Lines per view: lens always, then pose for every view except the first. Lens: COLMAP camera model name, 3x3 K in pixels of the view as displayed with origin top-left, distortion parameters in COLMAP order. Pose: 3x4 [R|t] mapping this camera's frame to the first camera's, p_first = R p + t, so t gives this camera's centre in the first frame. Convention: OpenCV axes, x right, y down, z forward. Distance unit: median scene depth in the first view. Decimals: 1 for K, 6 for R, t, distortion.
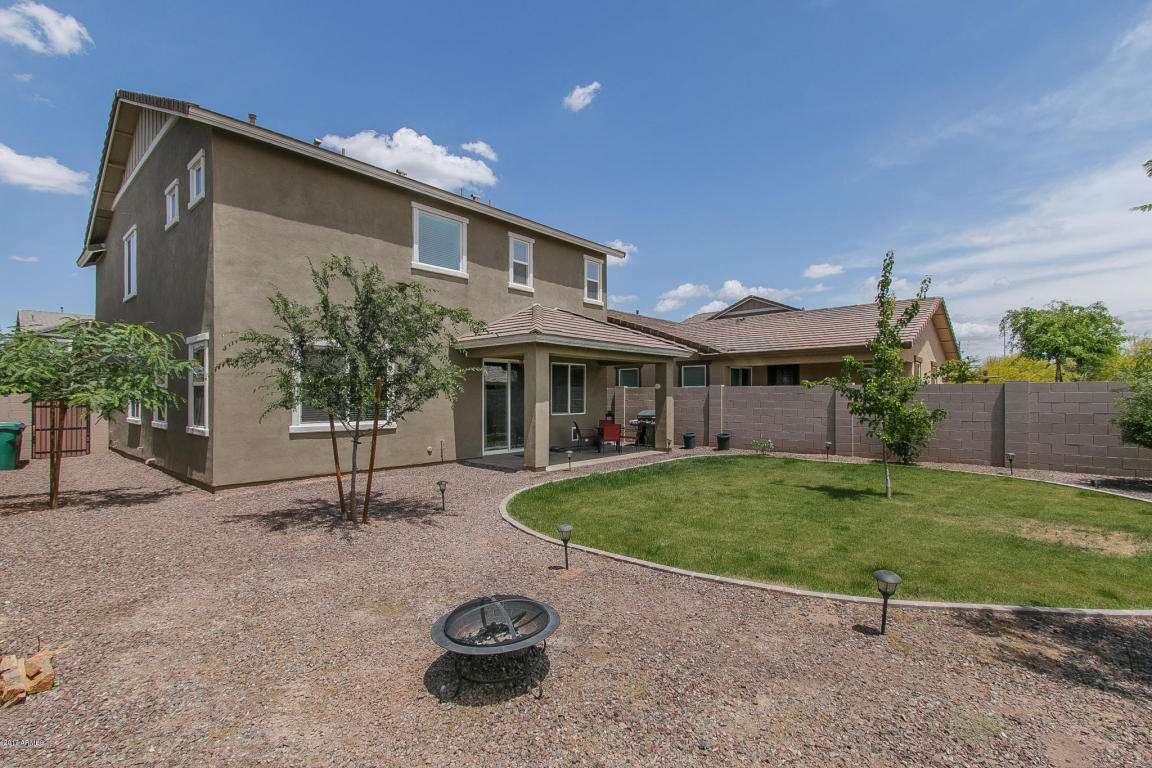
lens RADIAL K [[526.9, 0, 580.1], [0, 526.9, 392.5], [0, 0, 1]] dist [0.000574, -0.000250]
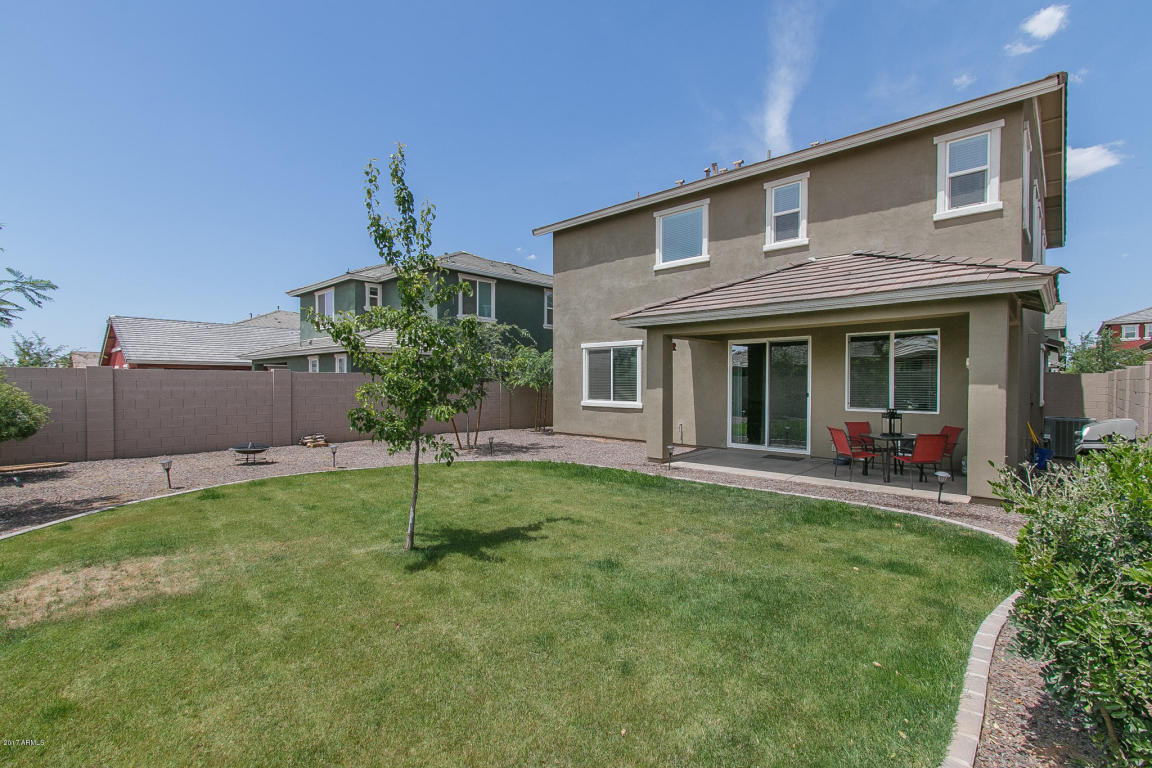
lens RADIAL K [[526.9, 0, 580.1], [0, 526.9, 392.5], [0, 0, 1]] dist [0.000574, -0.000250]
pose [[-0.042521, 0.018955, -0.998916, 0.765660], [0.001899, 0.999820, 0.018891, 0.006654], [0.999094, -0.001093, -0.042550, 0.805934]]
